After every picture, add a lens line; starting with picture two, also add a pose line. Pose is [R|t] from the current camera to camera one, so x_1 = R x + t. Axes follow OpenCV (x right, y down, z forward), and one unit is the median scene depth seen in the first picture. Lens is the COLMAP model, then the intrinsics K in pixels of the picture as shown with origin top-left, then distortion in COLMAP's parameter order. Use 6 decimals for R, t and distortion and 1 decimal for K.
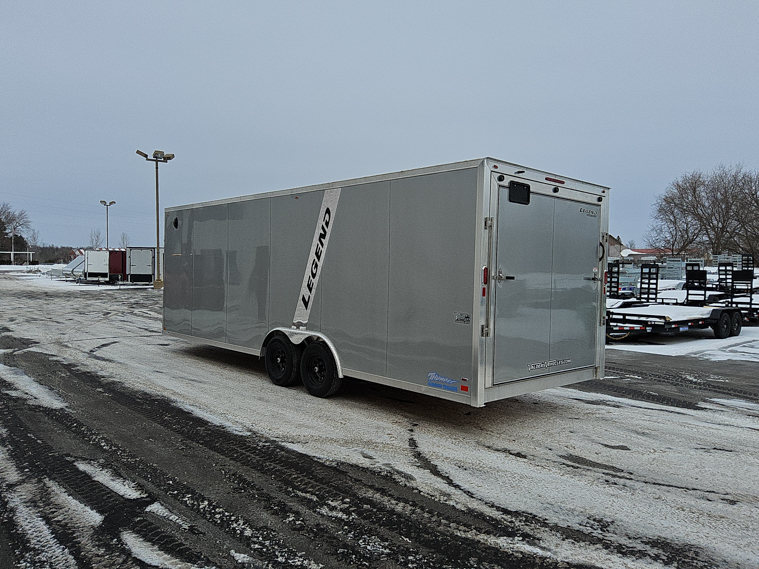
lens RADIAL K [[571.3, 0, 376.7], [0, 571.3, 285.1], [0, 0, 1]] dist [0.043466, -0.076109]
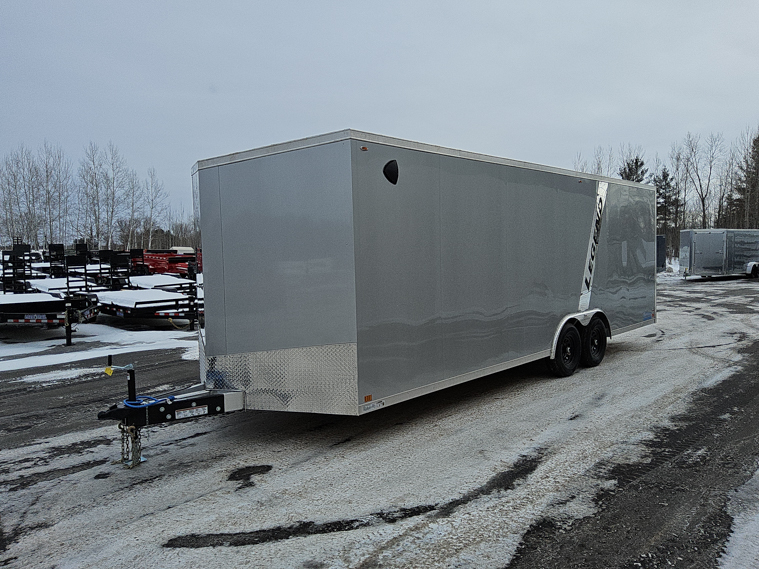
lens RADIAL K [[568.5, 0, 375.8], [0, 568.5, 282.0], [0, 0, 1]] dist [0.056718, -0.088926]
pose [[-0.058023, -0.069400, 0.995900, -1.210710], [0.050273, 0.996112, 0.072344, -0.072404], [-0.997049, 0.054265, -0.054309, 1.511516]]
